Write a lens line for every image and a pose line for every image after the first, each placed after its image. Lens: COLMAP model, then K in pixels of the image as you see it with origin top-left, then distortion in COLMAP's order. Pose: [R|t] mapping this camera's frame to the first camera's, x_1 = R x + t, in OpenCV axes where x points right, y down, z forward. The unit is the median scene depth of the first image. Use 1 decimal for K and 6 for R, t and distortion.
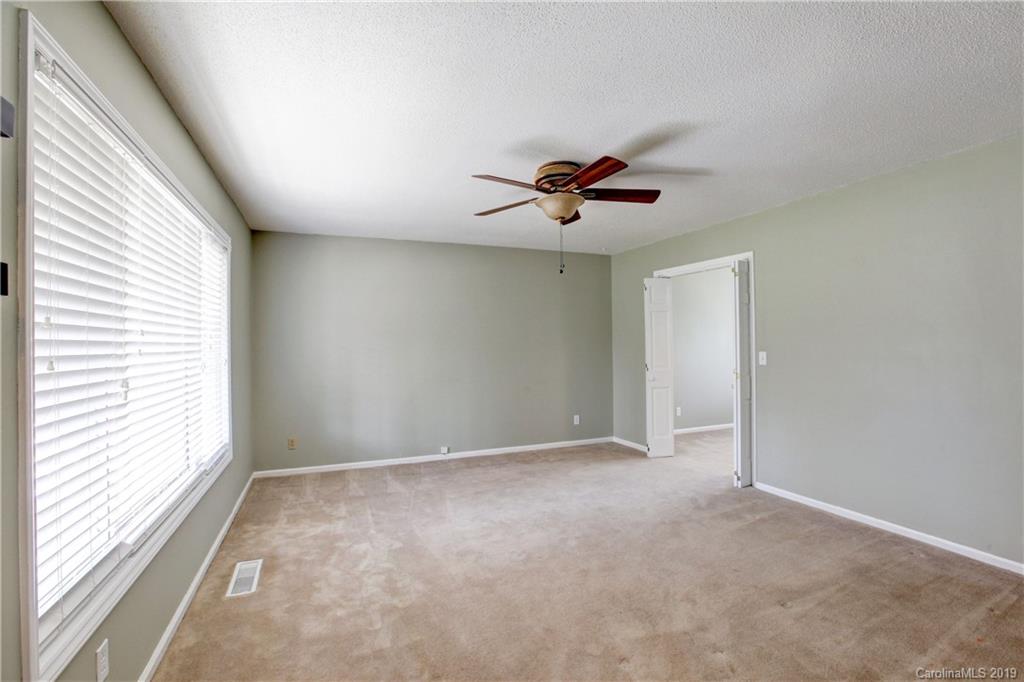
lens RADIAL K [[462.7, 0, 508.8], [0, 462.7, 339.3], [0, 0, 1]] dist [-0.046056, 0.012277]
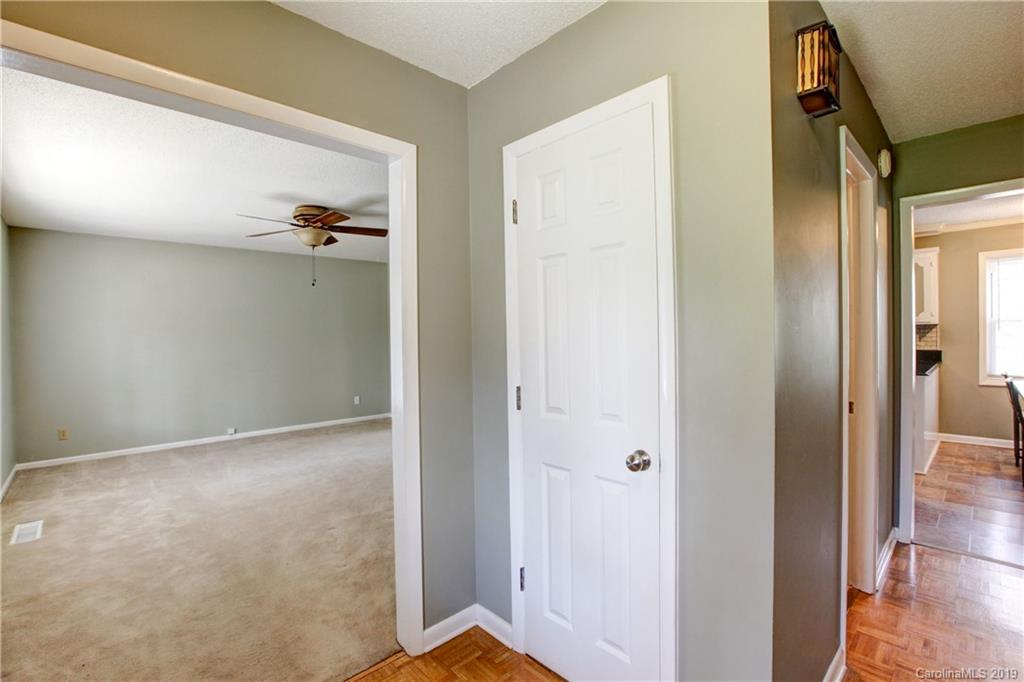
lens RADIAL K [[462.7, 0, 511.5], [0, 462.7, 338.2], [0, 0, 1]] dist [-0.046056, 0.012277]
pose [[0.930811, -0.004394, 0.365474, 0.164742], [-0.000693, 0.999905, 0.013785, -0.005472], [-0.365500, -0.013084, 0.930719, -0.497486]]
